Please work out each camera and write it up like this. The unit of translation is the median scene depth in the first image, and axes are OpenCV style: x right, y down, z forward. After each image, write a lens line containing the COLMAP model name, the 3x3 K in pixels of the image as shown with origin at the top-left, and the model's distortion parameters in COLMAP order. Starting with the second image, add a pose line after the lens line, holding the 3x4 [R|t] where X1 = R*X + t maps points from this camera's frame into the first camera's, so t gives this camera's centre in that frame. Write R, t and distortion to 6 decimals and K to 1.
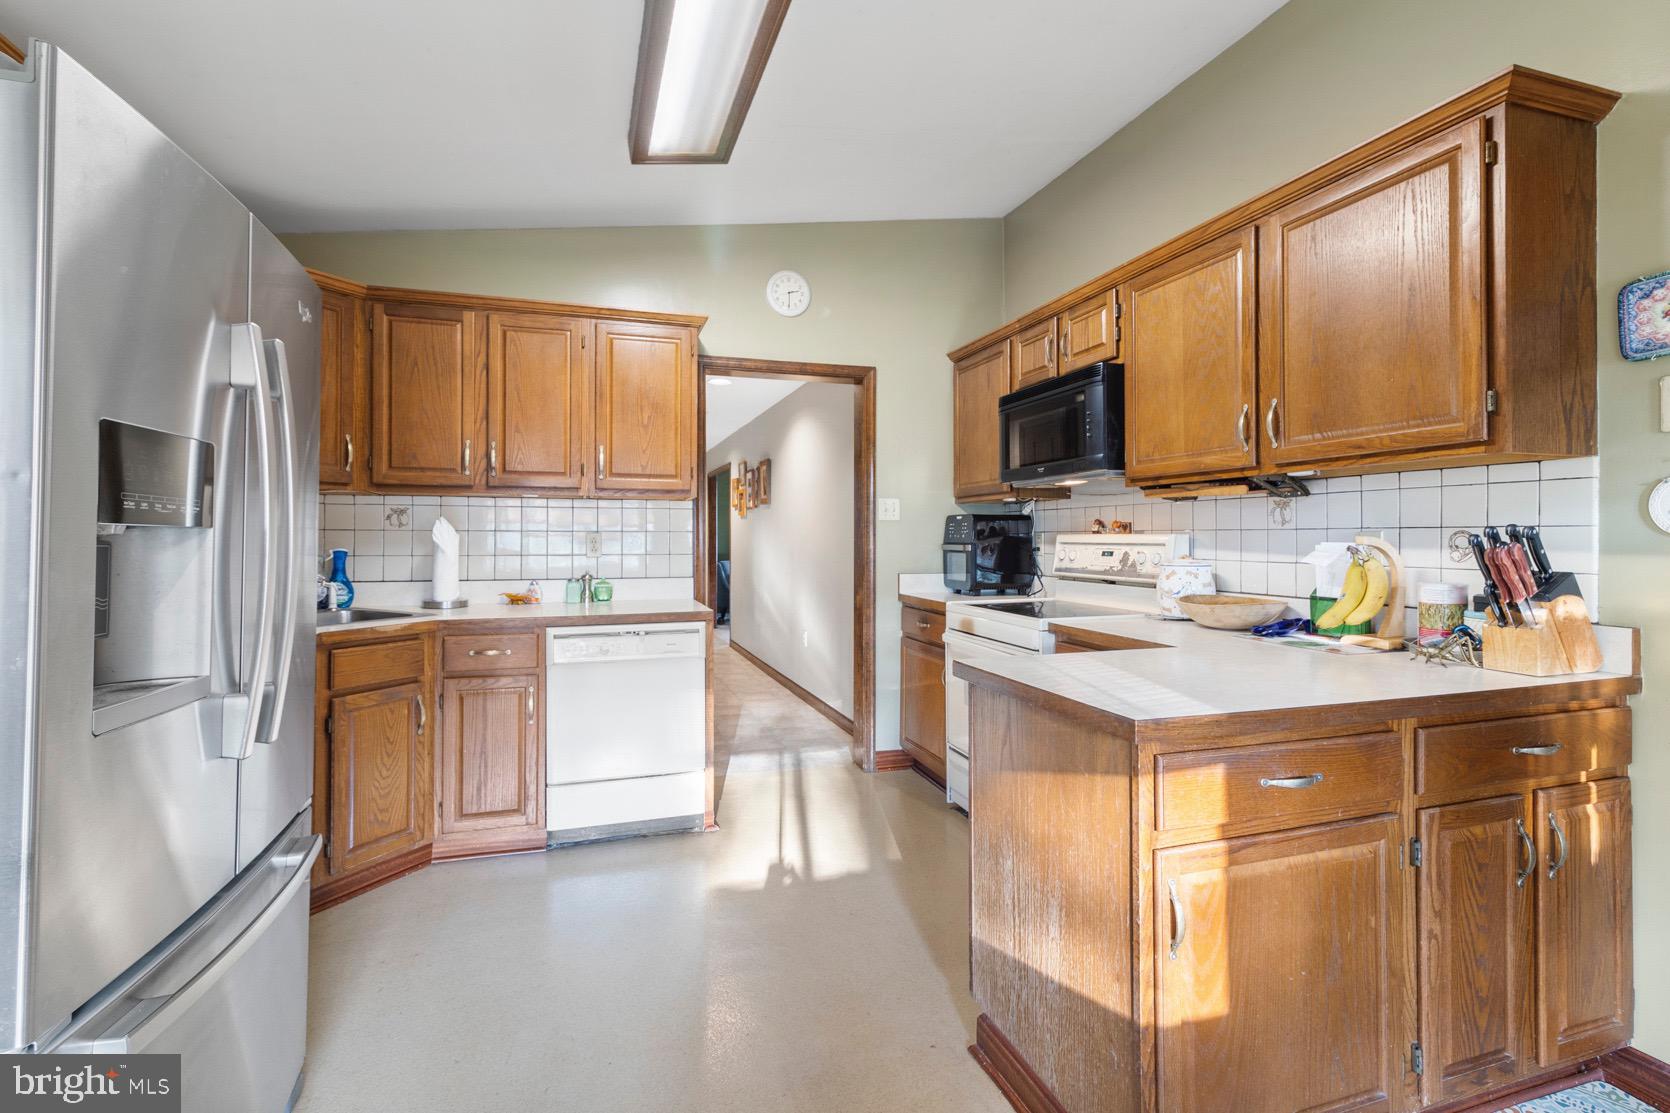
lens RADIAL K [[750.8, 0, 781.6], [0, 750.8, 532.3], [0, 0, 1]] dist [0.002727, 0.001731]
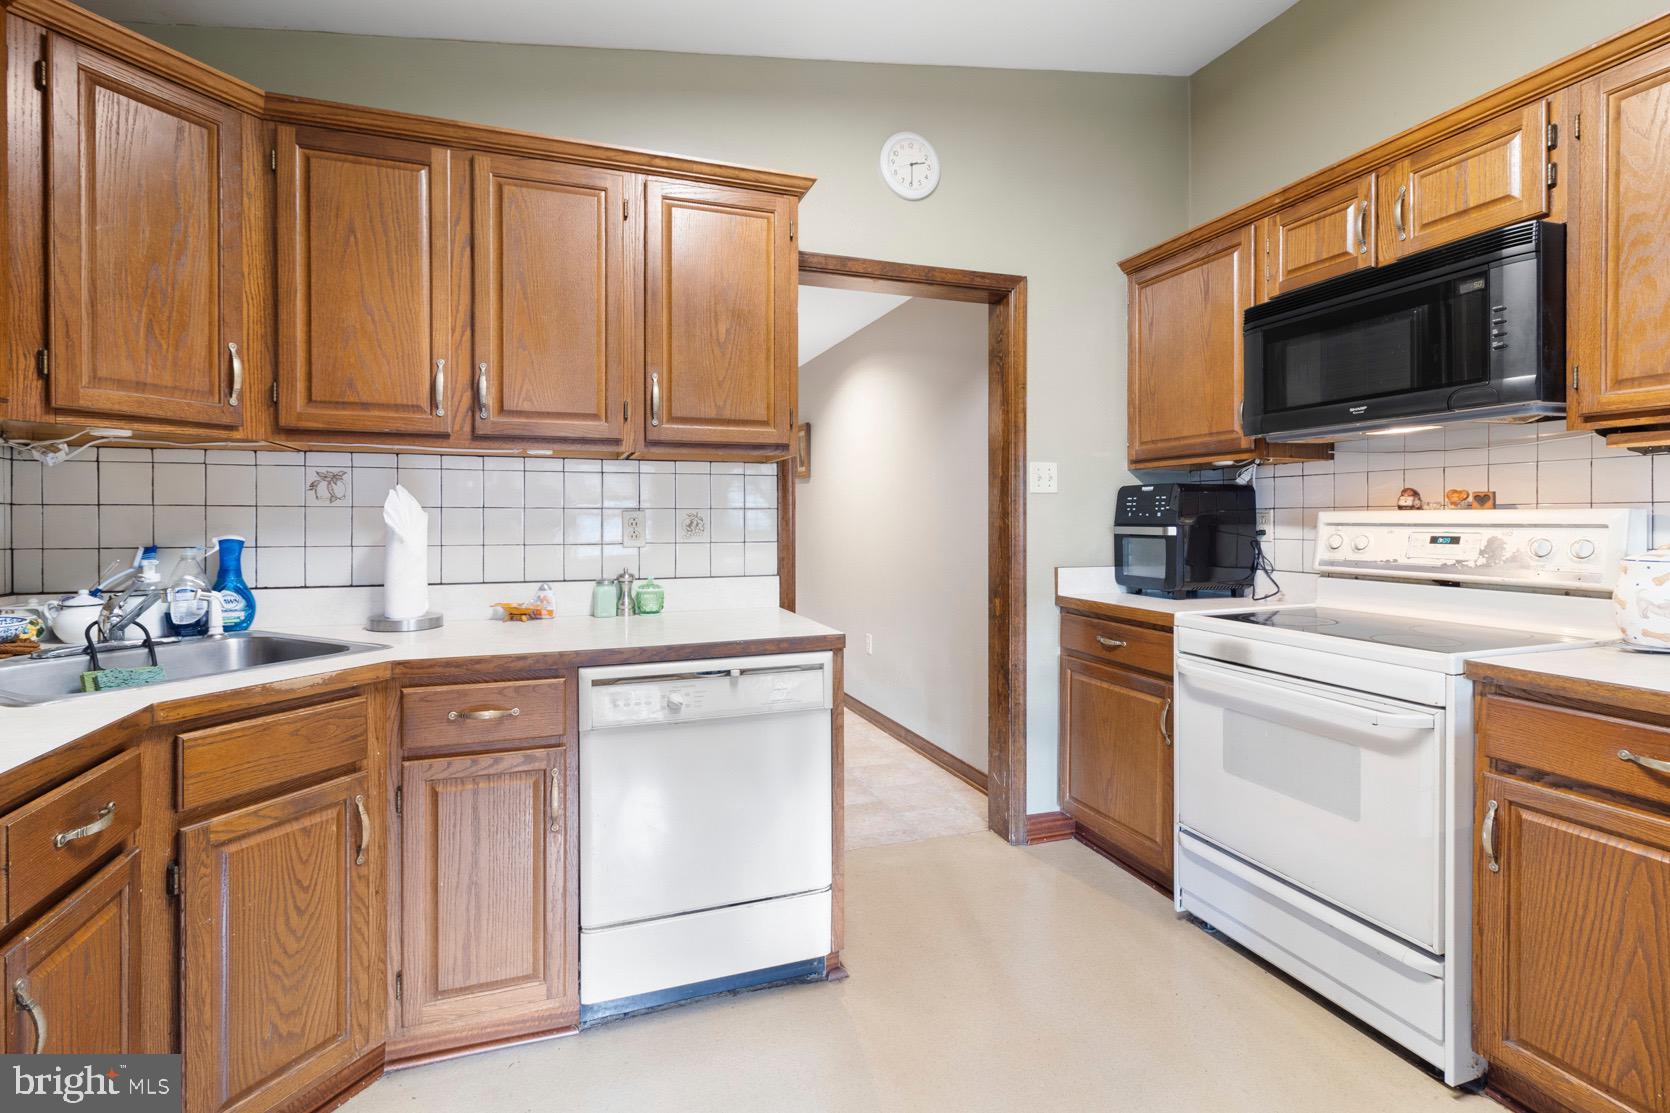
lens RADIAL K [[750.8, 0, 795.3], [0, 750.8, 523.1], [0, 0, 1]] dist [0.002727, 0.001731]
pose [[0.998542, -0.002609, 0.053920, -0.156210], [0.001938, 0.999920, 0.012501, 0.004152], [-0.053949, -0.012378, 0.998467, 0.356364]]
